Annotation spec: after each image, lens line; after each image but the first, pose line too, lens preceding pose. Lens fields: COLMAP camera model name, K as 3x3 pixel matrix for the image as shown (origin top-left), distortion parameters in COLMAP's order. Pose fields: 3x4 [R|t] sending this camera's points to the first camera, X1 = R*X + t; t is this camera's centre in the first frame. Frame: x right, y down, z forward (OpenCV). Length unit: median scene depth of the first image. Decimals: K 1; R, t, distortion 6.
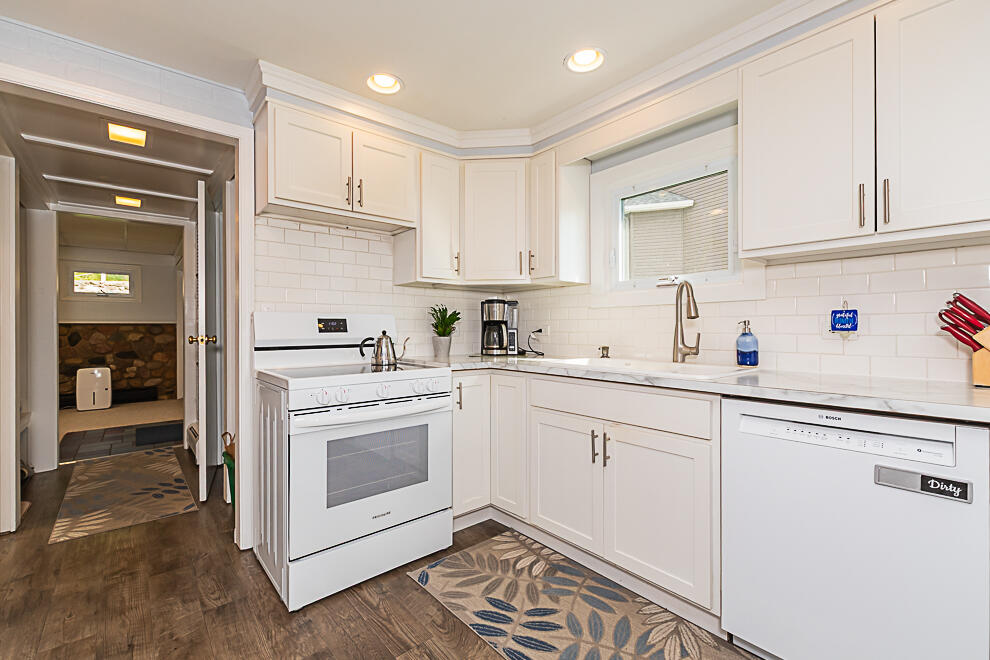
lens RADIAL K [[429.6, 0, 496.1], [0, 429.6, 326.5], [0, 0, 1]] dist [0.001502, -0.000154]
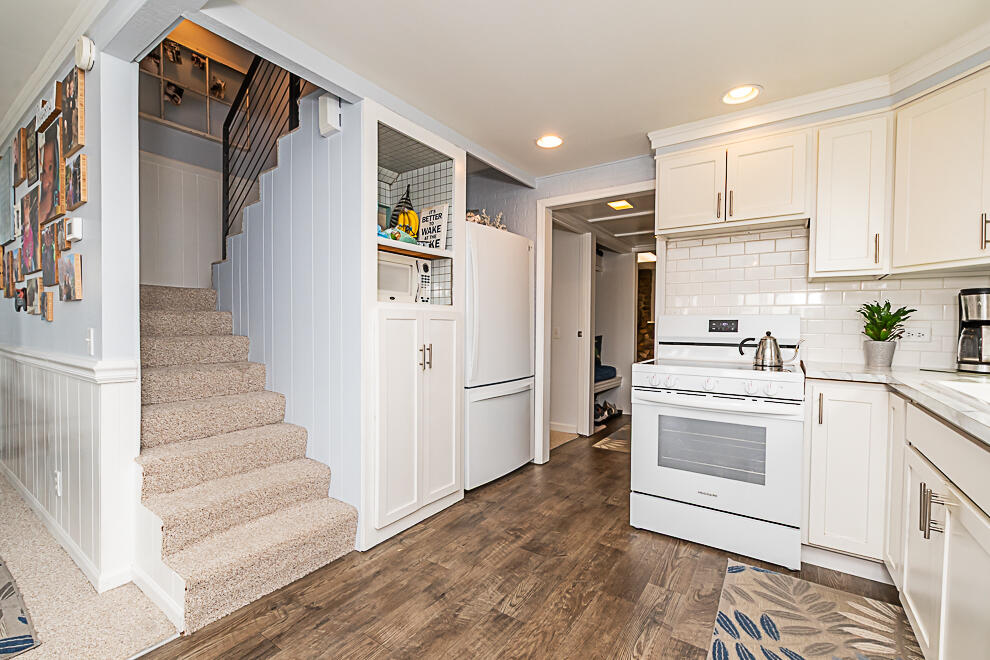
lens RADIAL K [[431.2, 0, 495.8], [0, 431.2, 334.0], [0, 0, 1]] dist [0.008487, -0.000620]
pose [[0.258621, 0.024181, -0.965676, 0.593603], [-0.005912, 0.999708, 0.023450, -0.004721], [0.965961, -0.000355, 0.258688, 0.145845]]
